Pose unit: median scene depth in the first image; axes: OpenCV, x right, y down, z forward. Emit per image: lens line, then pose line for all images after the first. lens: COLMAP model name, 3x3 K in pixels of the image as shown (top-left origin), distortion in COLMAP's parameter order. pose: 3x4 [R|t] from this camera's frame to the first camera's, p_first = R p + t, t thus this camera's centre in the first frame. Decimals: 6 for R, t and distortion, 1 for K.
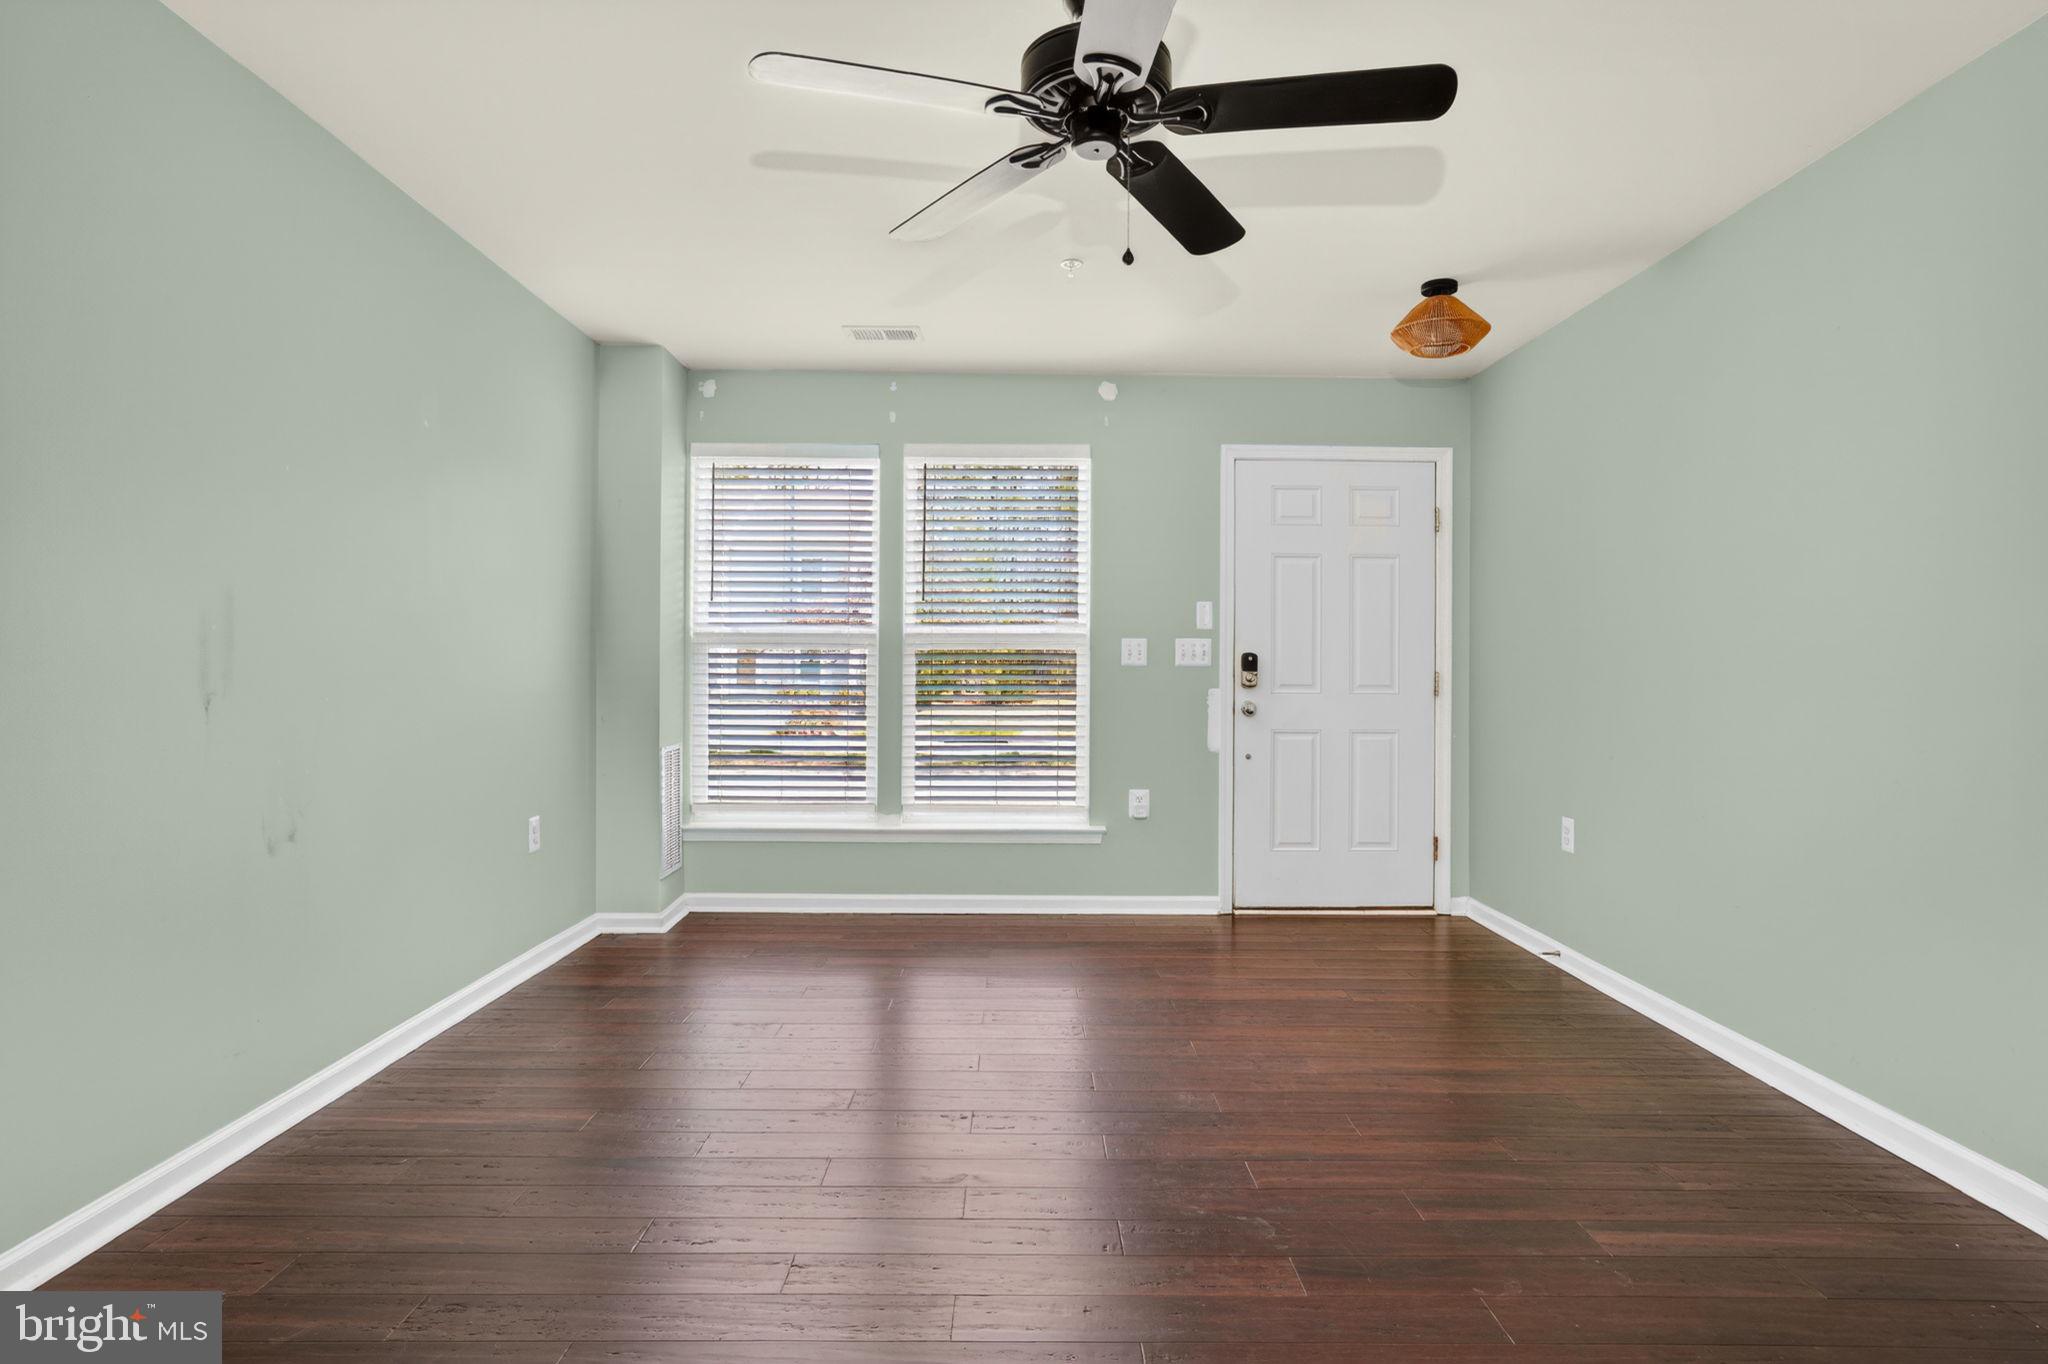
lens RADIAL K [[1079.4, 0, 1020.8], [0, 1079.4, 676.0], [0, 0, 1]] dist [-0.068367, 0.040660]
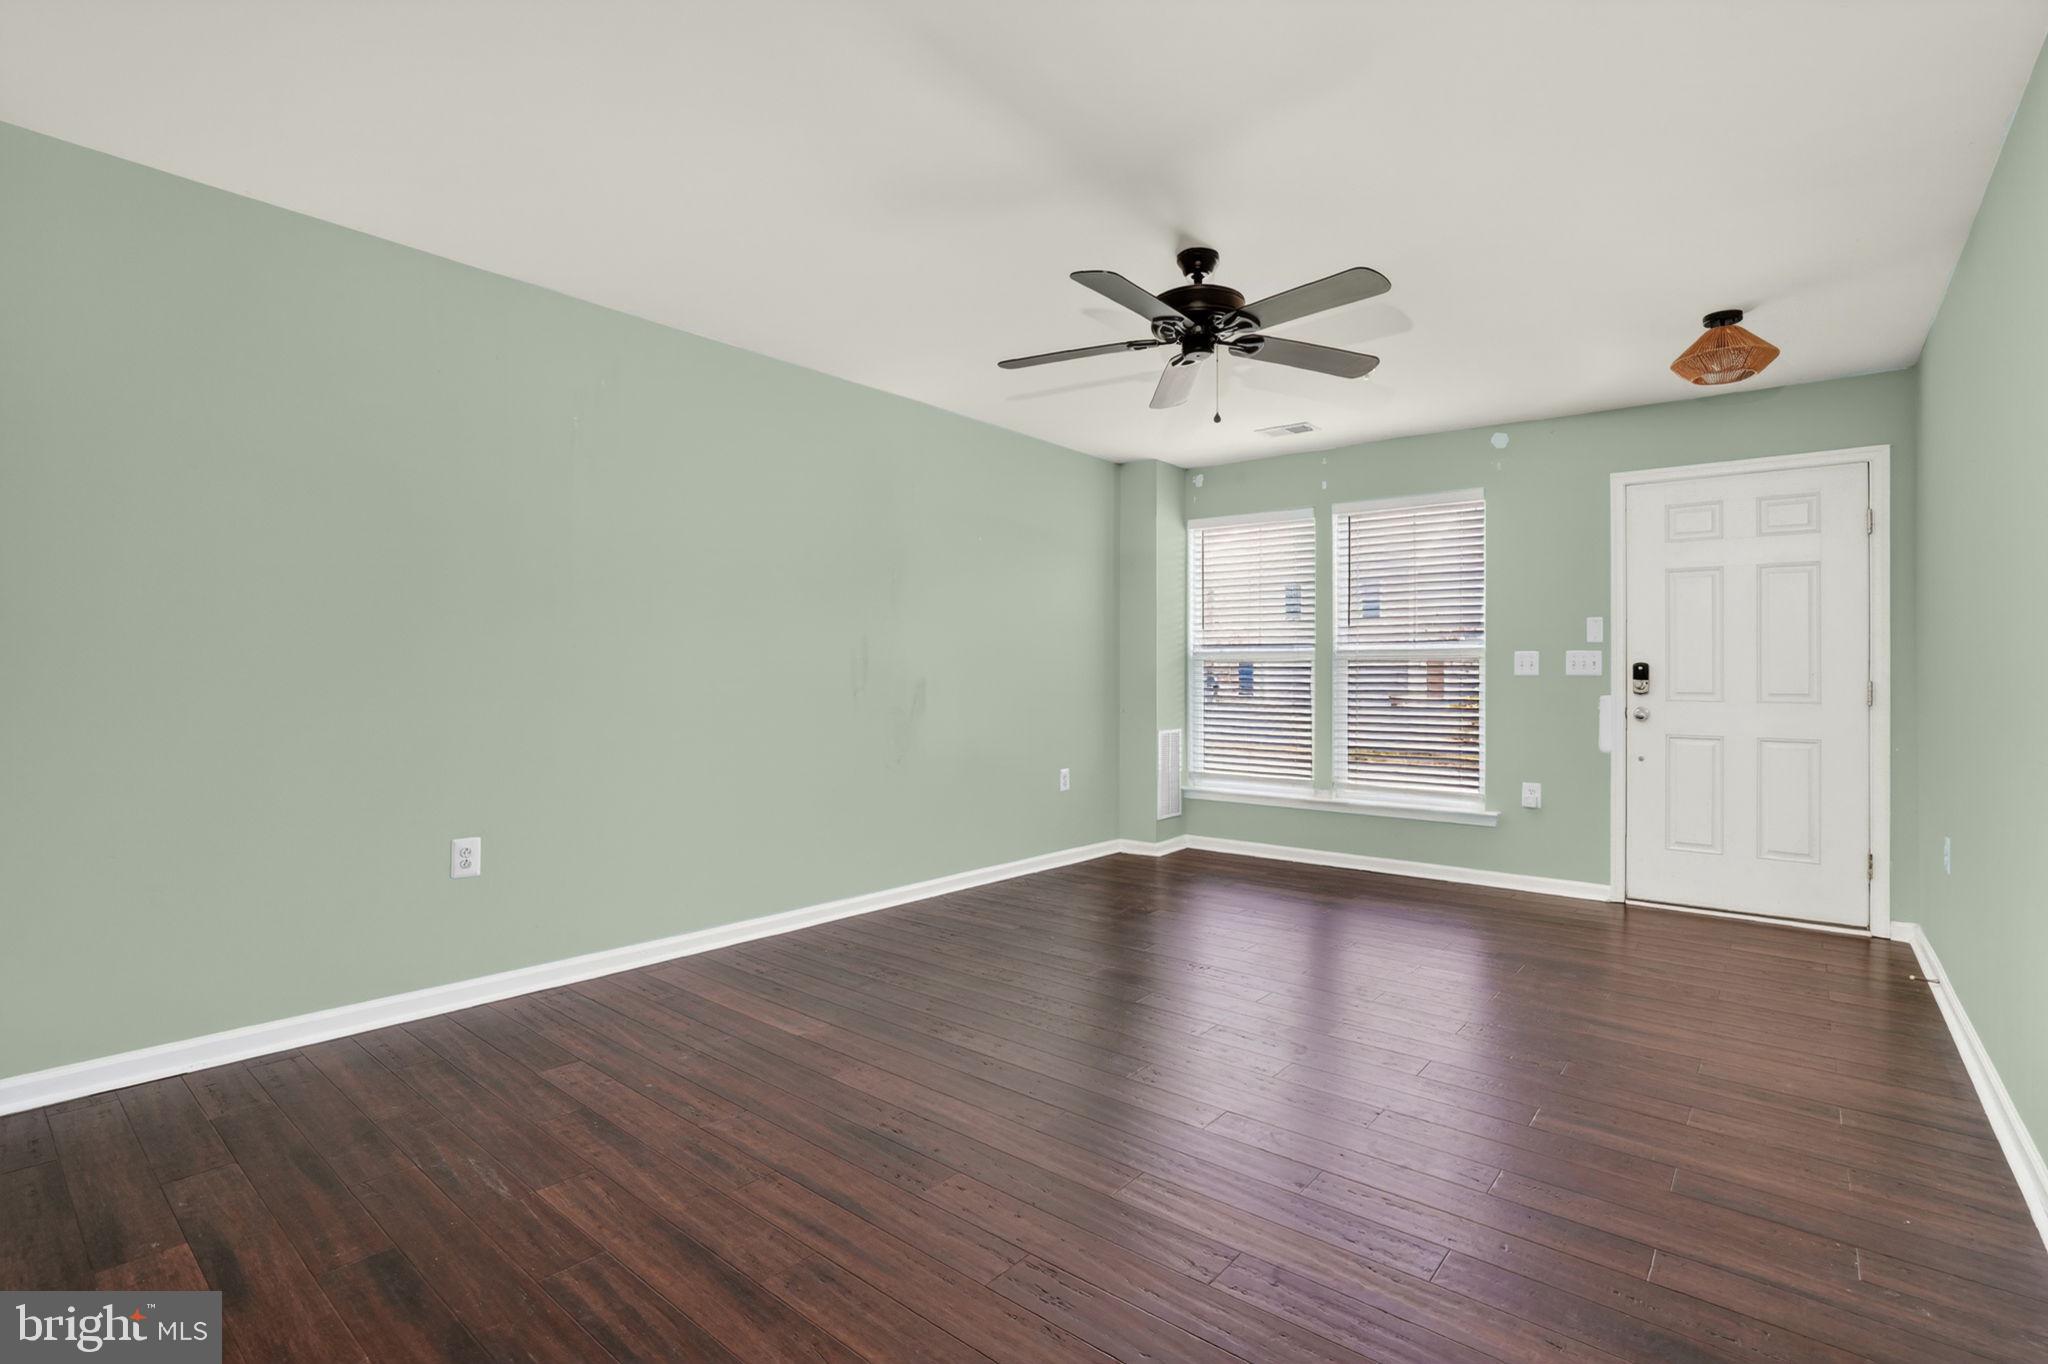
lens RADIAL K [[959.4, 0, 1032.4], [0, 959.4, 681.2], [0, 0, 1]] dist [-0.057595, 0.024967]
pose [[0.773476, 0.002216, -0.633822, 0.337719], [-0.005664, 0.999978, -0.003416, 0.003448], [0.633800, 0.006233, 0.773472, -0.118244]]
